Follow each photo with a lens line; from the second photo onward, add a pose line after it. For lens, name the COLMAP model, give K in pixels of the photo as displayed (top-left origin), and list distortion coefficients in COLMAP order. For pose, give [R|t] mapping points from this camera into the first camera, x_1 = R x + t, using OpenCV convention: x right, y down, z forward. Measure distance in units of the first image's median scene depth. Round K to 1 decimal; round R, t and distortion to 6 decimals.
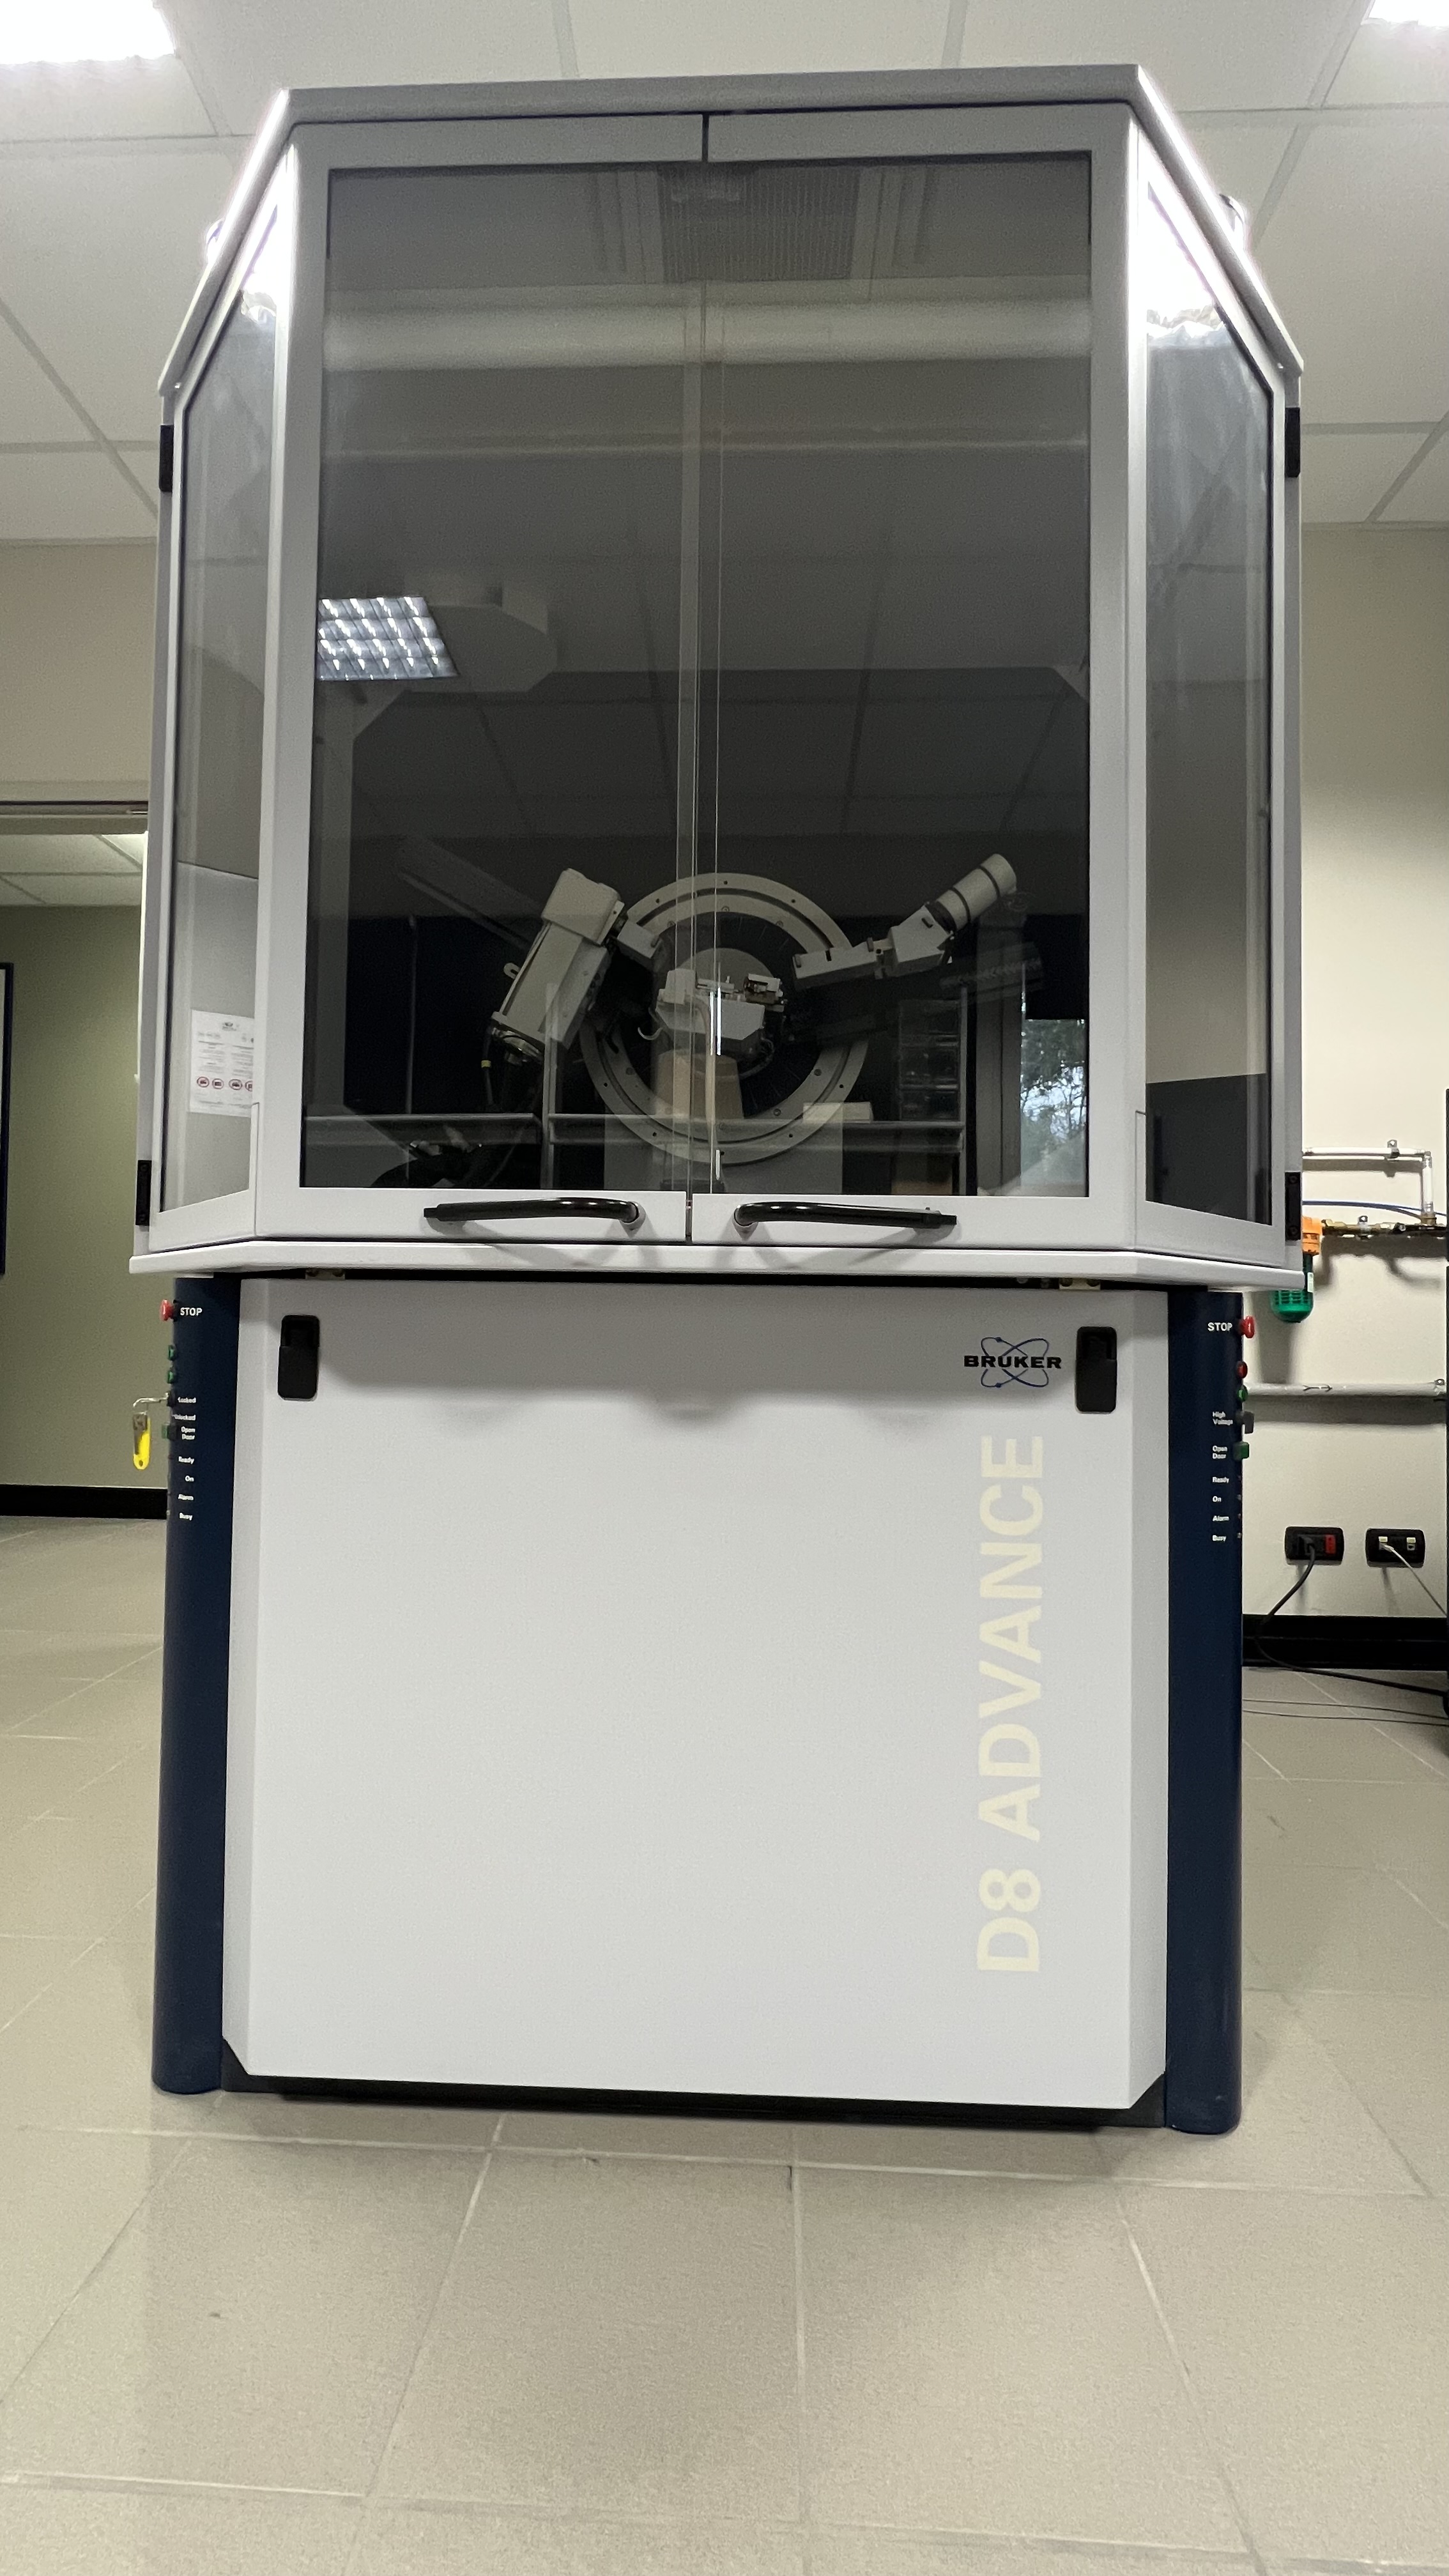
lens RADIAL K [[1027.2, 0, 735.4], [0, 1027.2, 1289.8], [0, 0, 1]] dist [-0.002793, 0.001460]
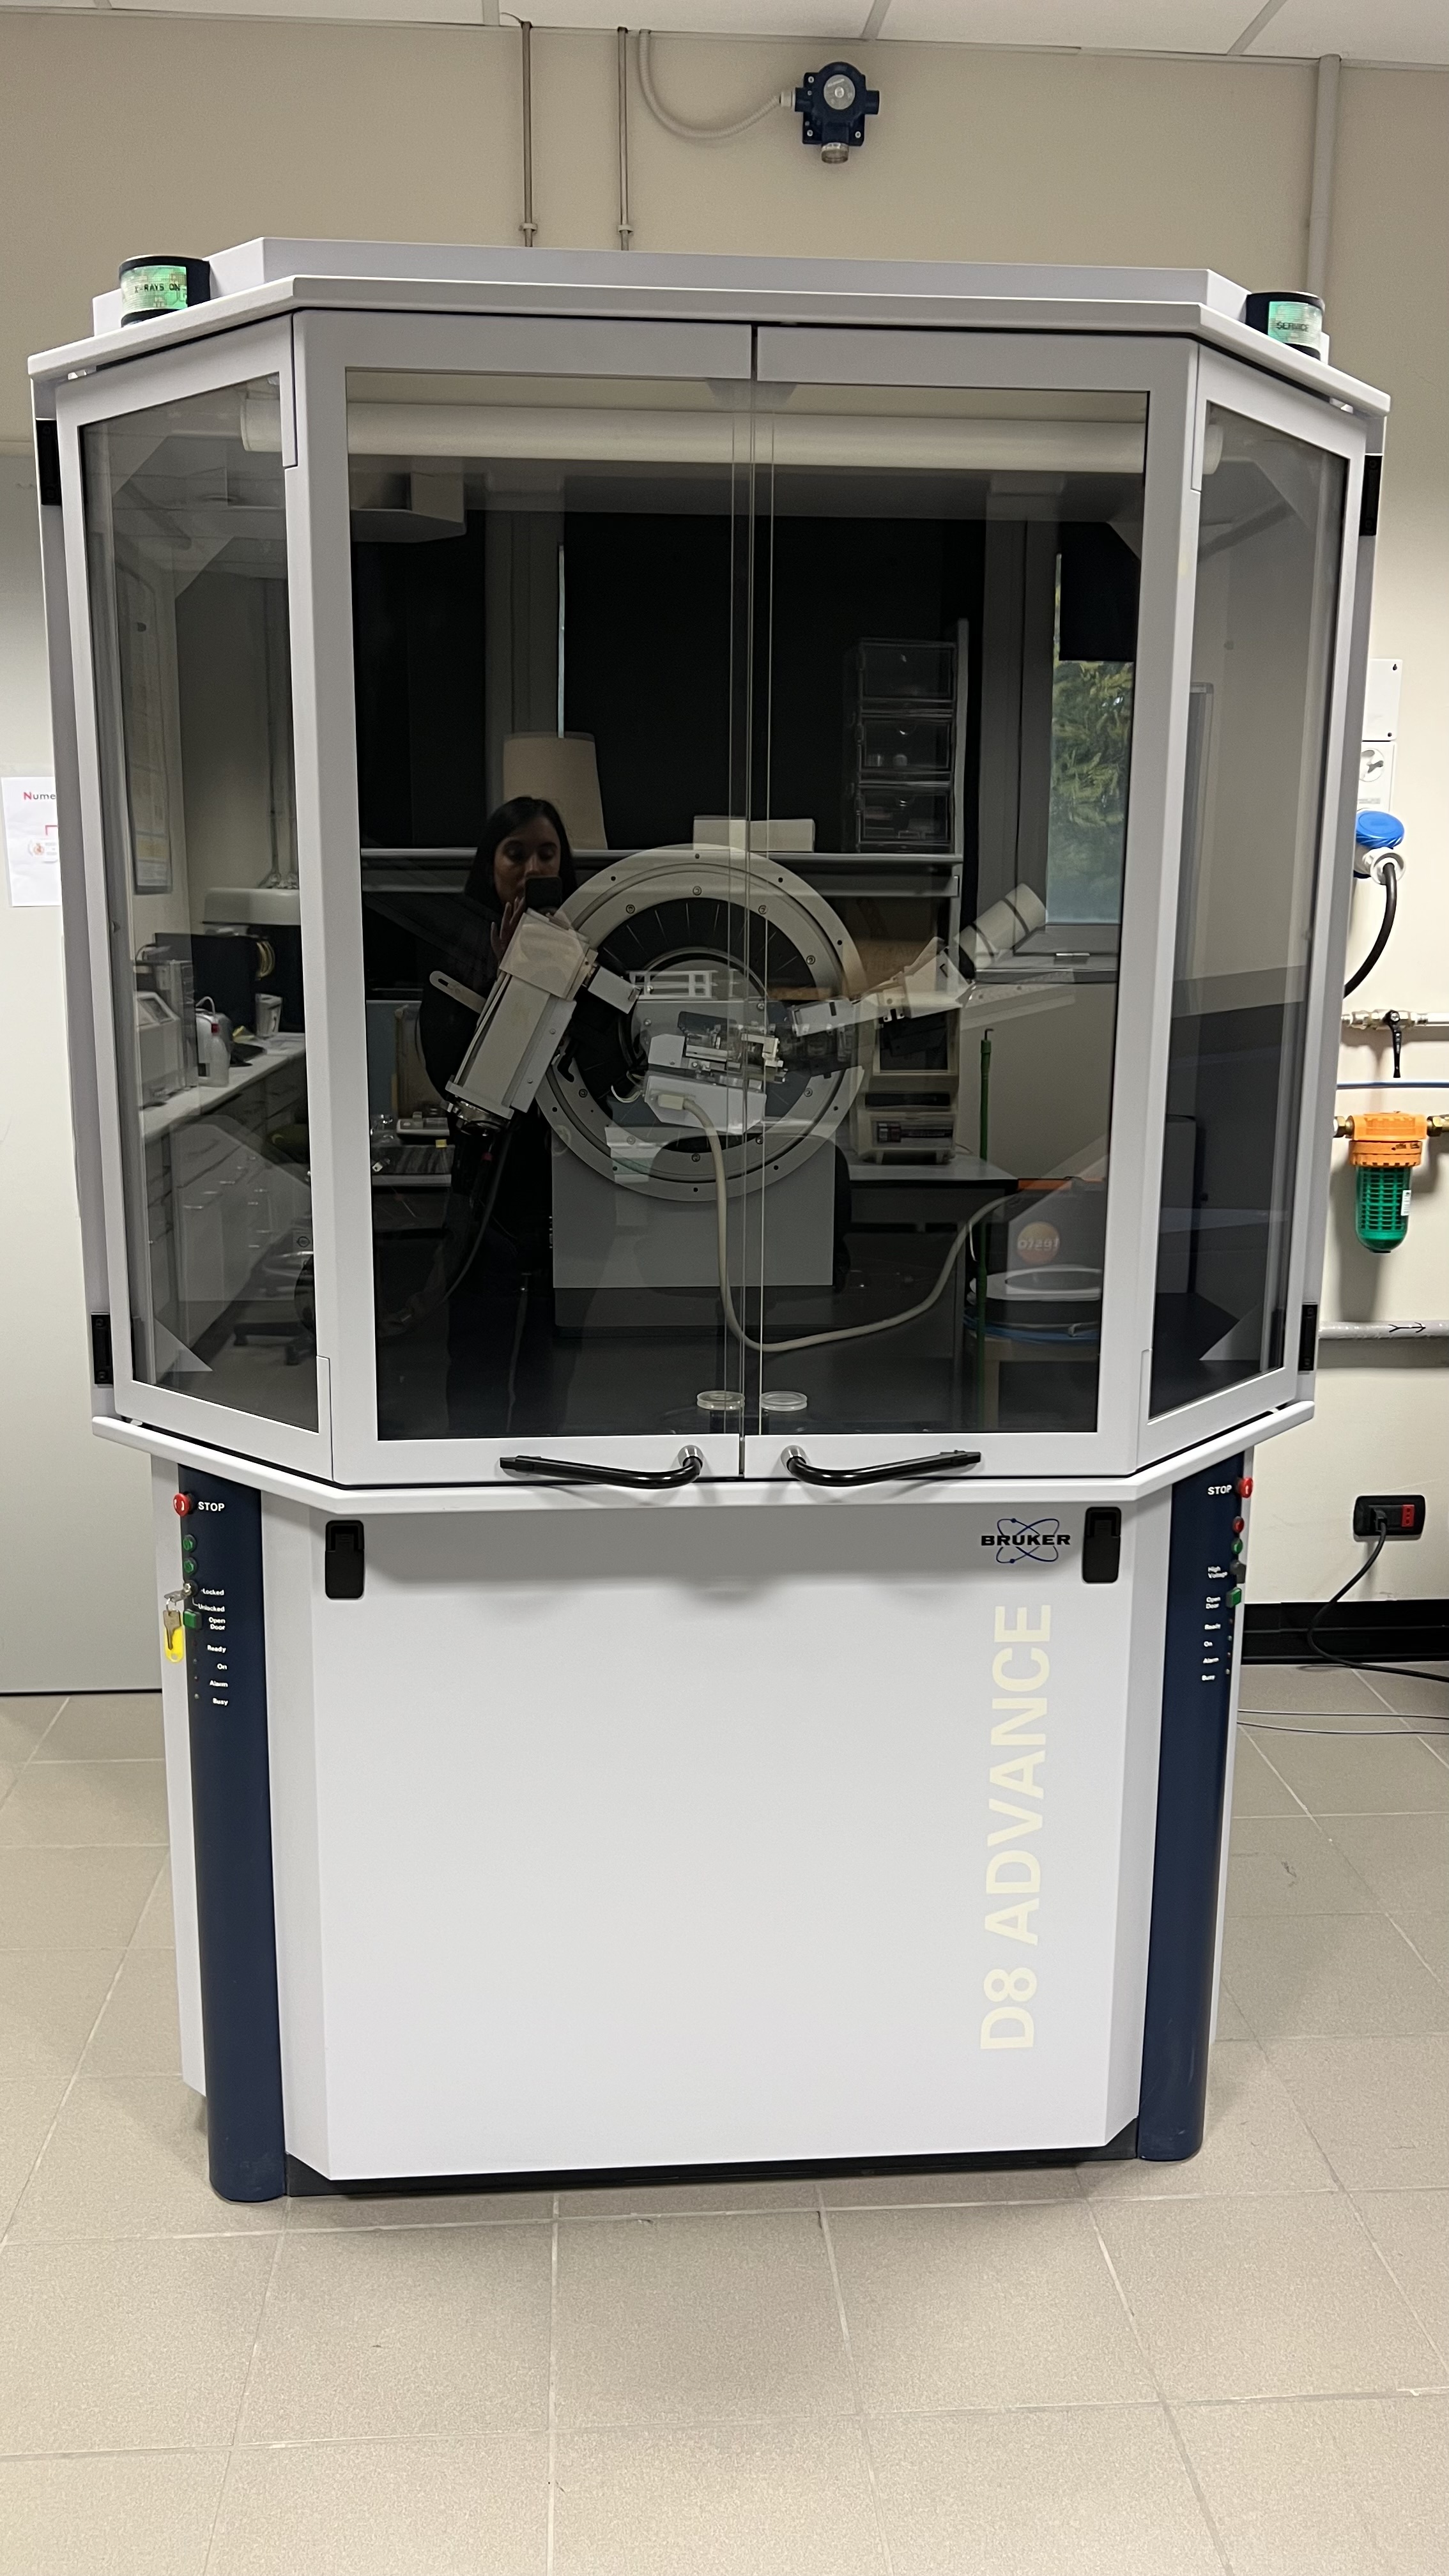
lens RADIAL K [[1928.1, 0, 719.7], [0, 1928.1, 1286.4], [0, 0, 1]] dist [0.040027, -0.048759]
pose [[0.993761, -0.027595, 0.108059, -0.255781], [0.002582, 0.974340, 0.225065, -0.635458], [-0.111497, -0.223382, 0.968333, -0.847632]]
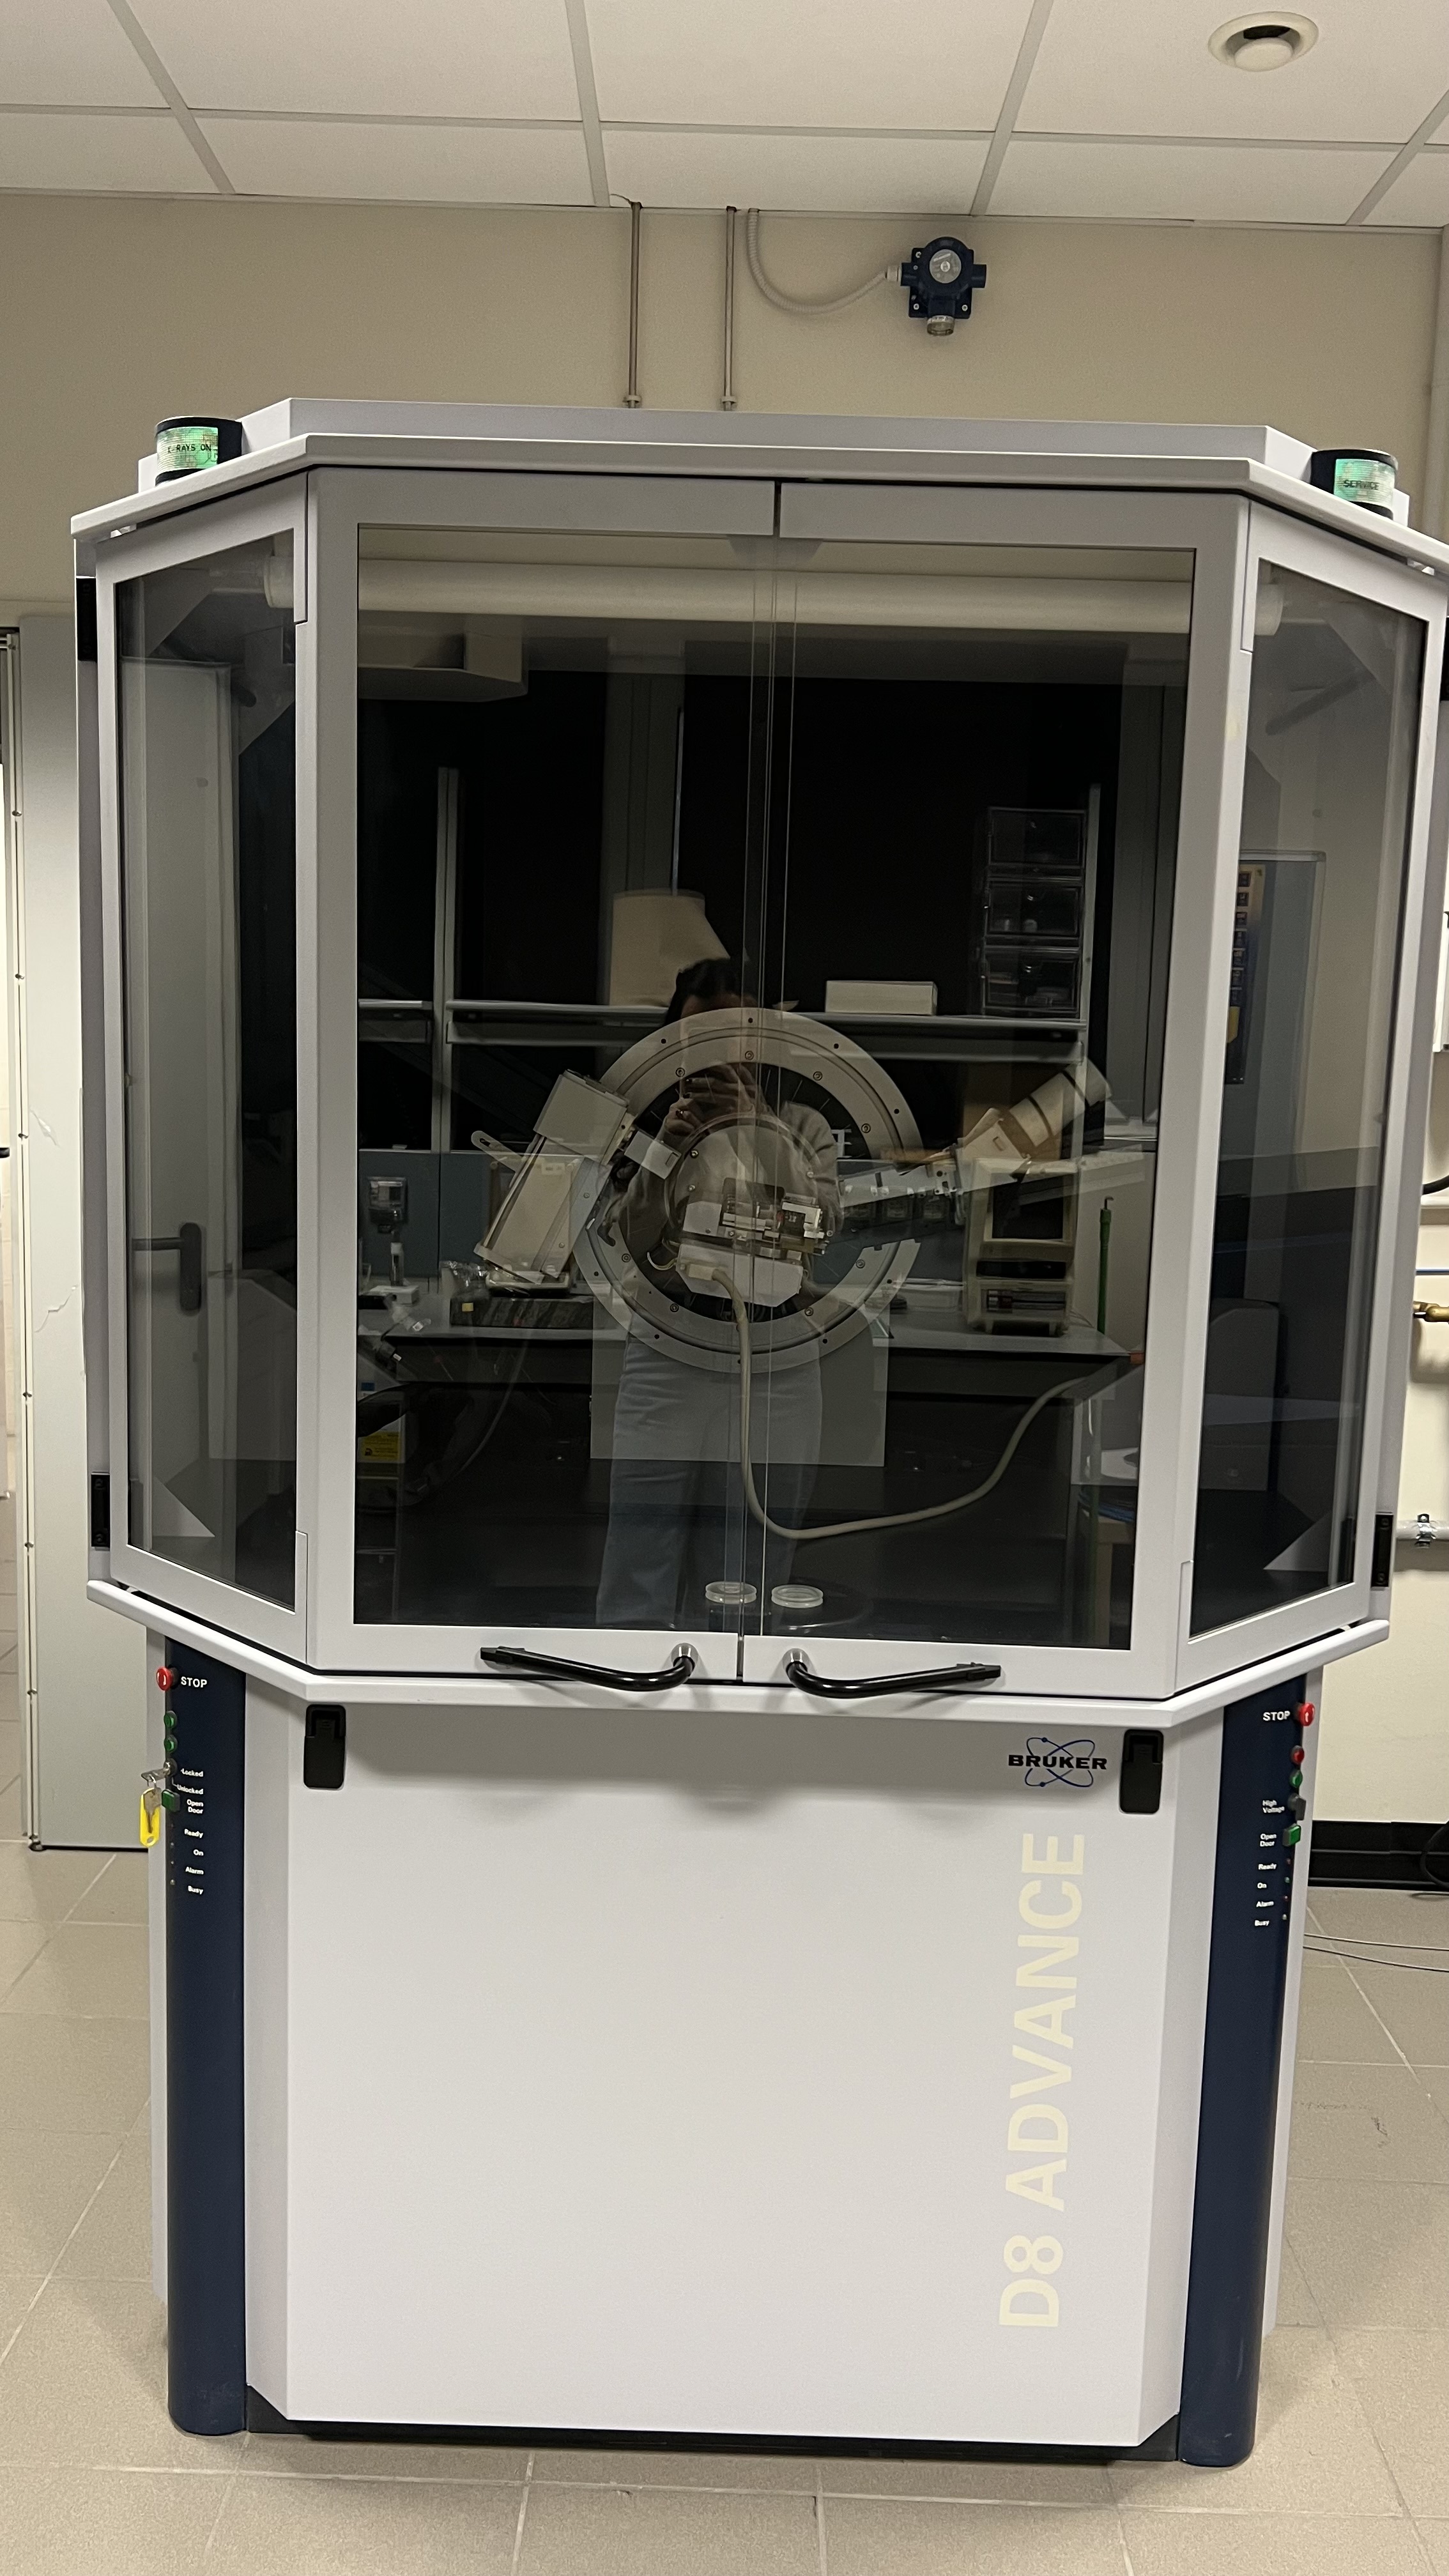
lens RADIAL K [[1928.1, 0, 724.6], [0, 1928.1, 1303.2], [0, 0, 1]] dist [0.040027, -0.048759]
pose [[0.999506, 0.012486, 0.028858, -0.107481], [-0.016870, 0.987444, 0.157064, -0.643628], [-0.026535, -0.157473, 0.987167, -0.747264]]
